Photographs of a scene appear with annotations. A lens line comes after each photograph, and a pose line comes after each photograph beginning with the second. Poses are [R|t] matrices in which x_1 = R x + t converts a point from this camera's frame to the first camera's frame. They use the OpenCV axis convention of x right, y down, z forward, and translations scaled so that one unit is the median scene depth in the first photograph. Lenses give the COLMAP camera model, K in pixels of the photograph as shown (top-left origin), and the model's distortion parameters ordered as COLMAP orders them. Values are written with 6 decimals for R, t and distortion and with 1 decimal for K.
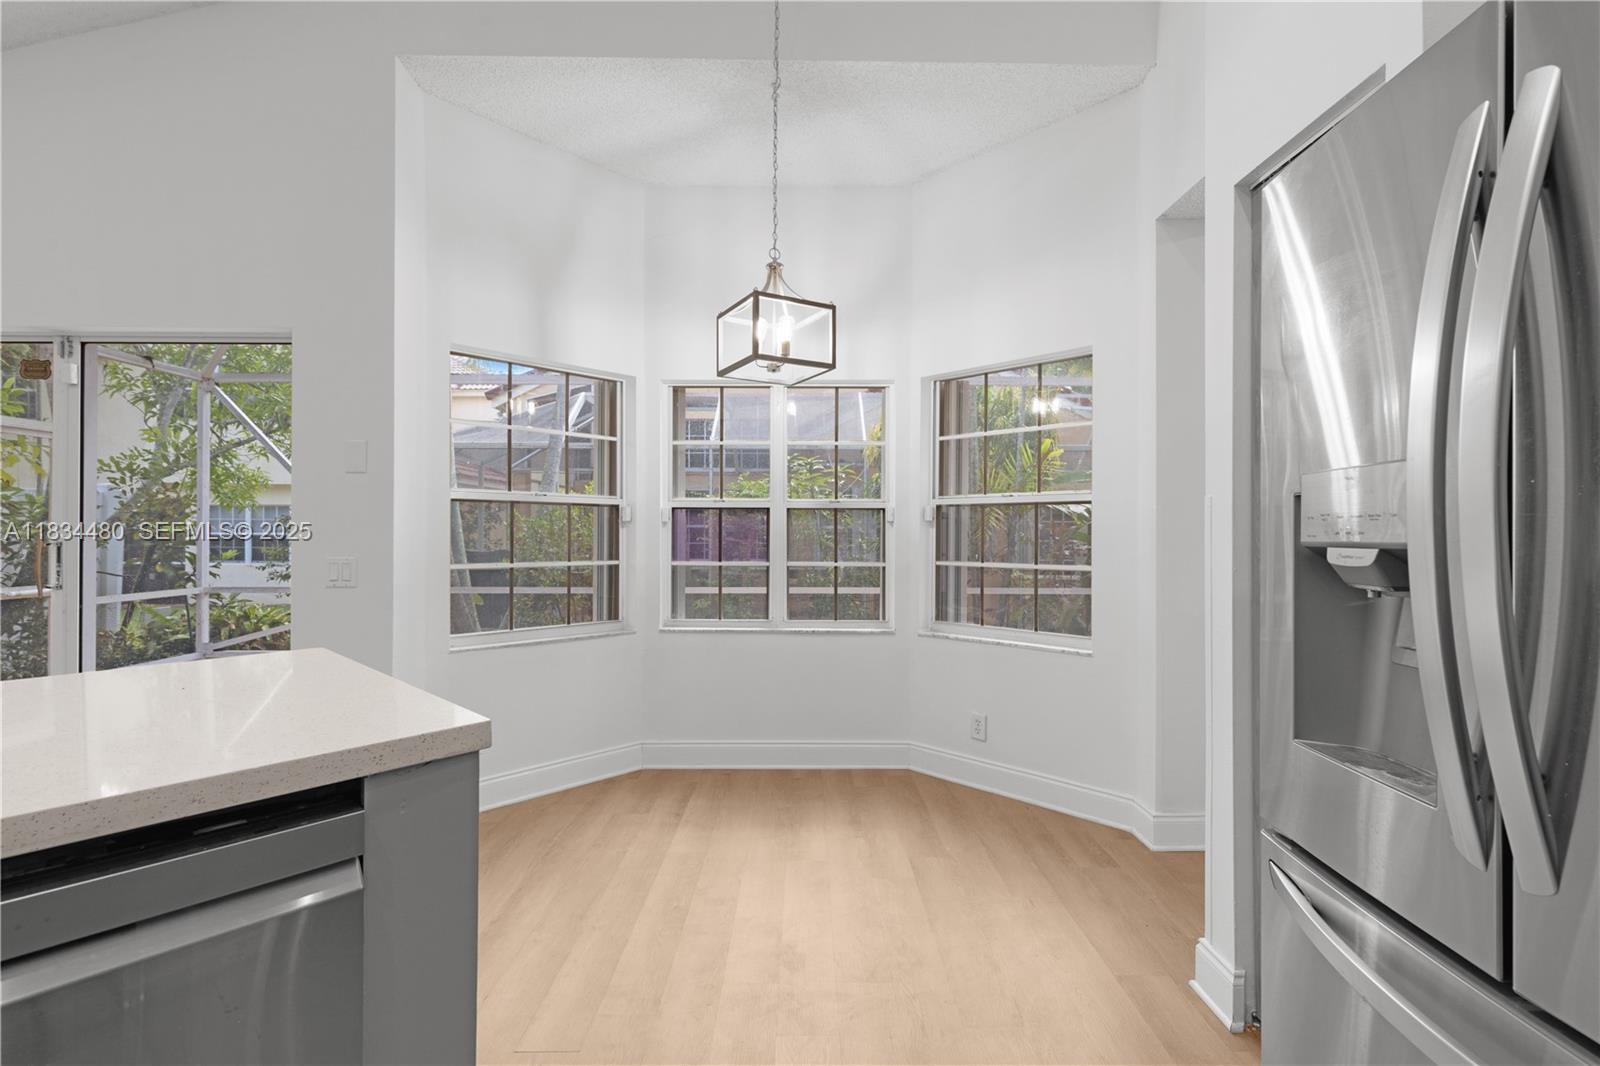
lens RADIAL K [[719.4, 0, 797.4], [0, 719.4, 532.9], [0, 0, 1]] dist [0.000718, -0.000105]
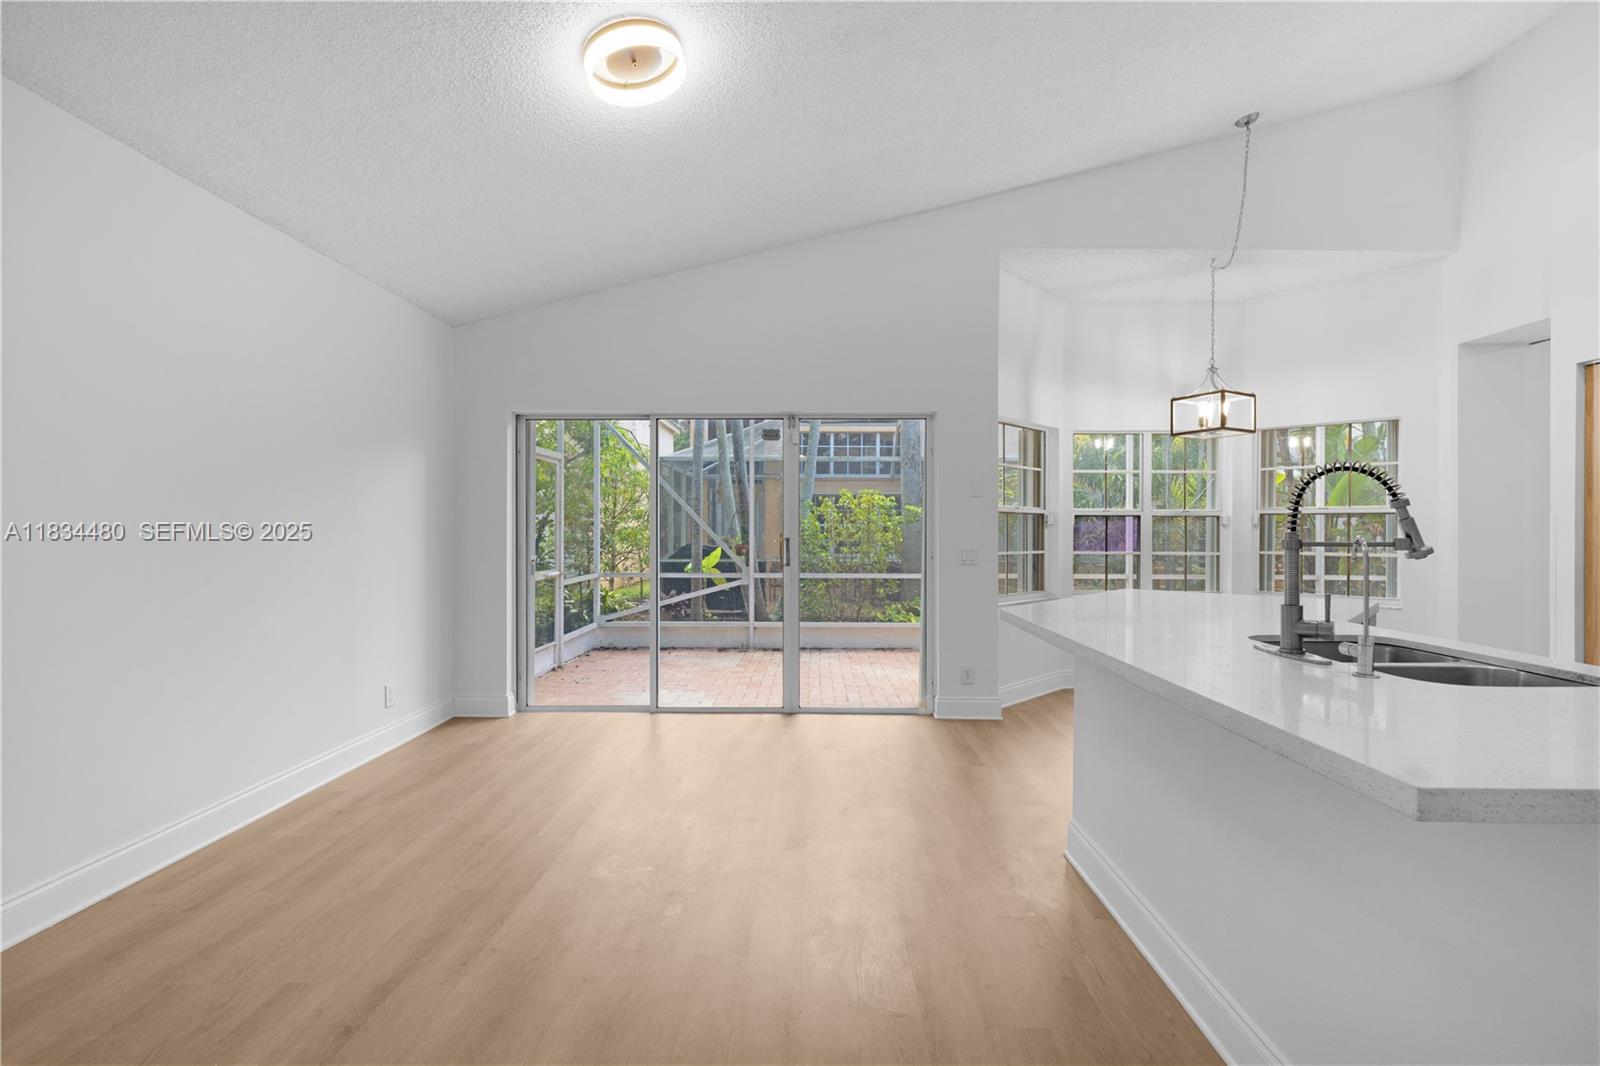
lens RADIAL K [[696.0, 0, 821.6], [0, 696.0, 530.2], [0, 0, 1]] dist [0.000378, 0.000524]
pose [[0.999901, 0.001532, -0.013952, -0.687237], [-0.001558, 0.999997, -0.001859, -0.000974], [0.013949, 0.001880, 0.999901, -0.456222]]
